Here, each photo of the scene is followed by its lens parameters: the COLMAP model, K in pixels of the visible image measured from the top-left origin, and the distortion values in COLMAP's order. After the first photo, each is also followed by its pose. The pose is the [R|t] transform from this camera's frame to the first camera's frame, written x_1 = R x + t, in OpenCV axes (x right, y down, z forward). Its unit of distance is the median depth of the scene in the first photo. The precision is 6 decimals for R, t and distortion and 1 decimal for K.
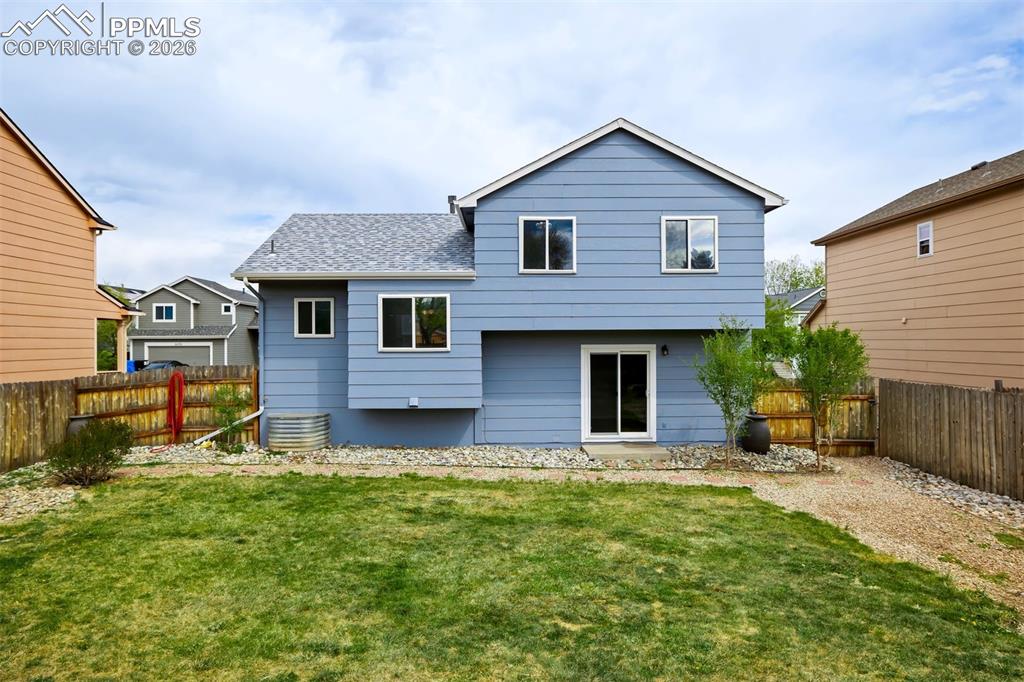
lens RADIAL K [[656.1, 0, 512.0], [0, 656.1, 341.0], [0, 0, 1]] dist [0.002661, 0.001059]
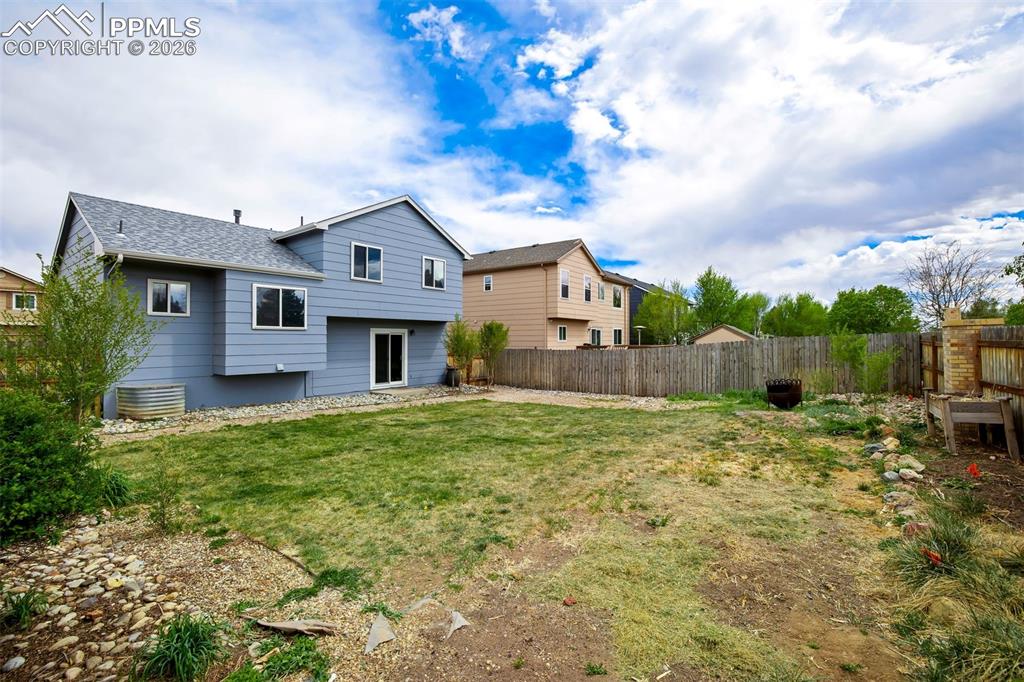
lens RADIAL K [[442.9, 0, 510.1], [0, 442.9, 338.0], [0, 0, 1]] dist [-0.040665, 0.017509]
pose [[0.607858, 0.007642, 0.794009, -0.539315], [-0.005986, 0.999969, -0.005042, 0.033152], [-0.794023, -0.001688, 0.607885, 0.087709]]
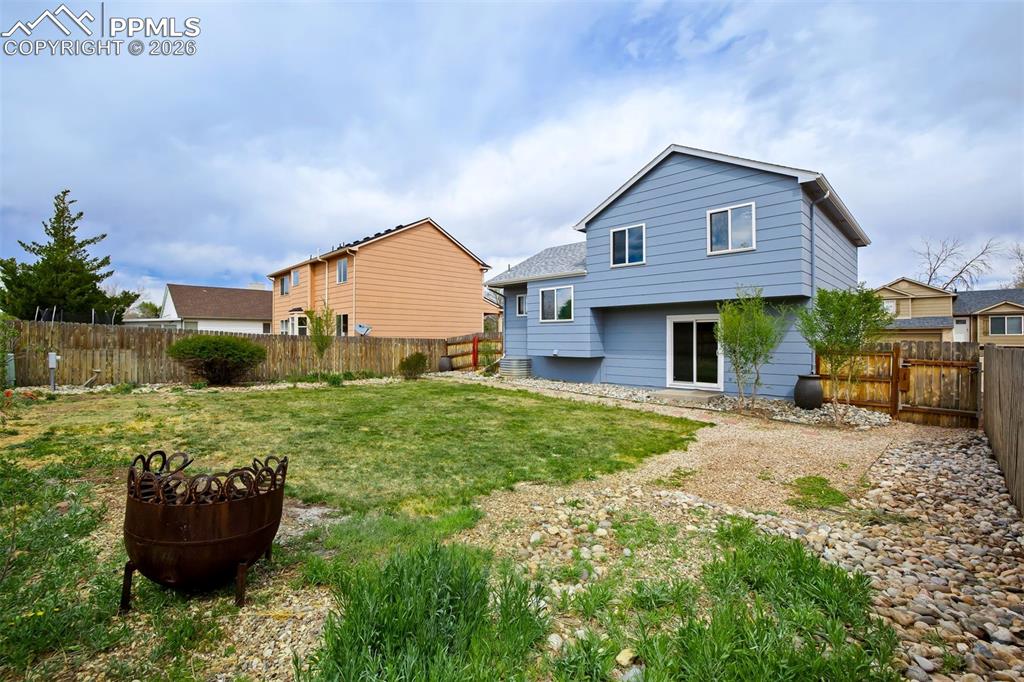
lens RADIAL K [[442.9, 0, 510.1], [0, 442.9, 338.0], [0, 0, 1]] dist [-0.040665, 0.017509]
pose [[0.698781, 0.004267, -0.715323, 0.538333], [-0.002534, 0.999991, 0.003489, 0.050013], [0.715331, -0.000626, 0.698785, 0.128214]]
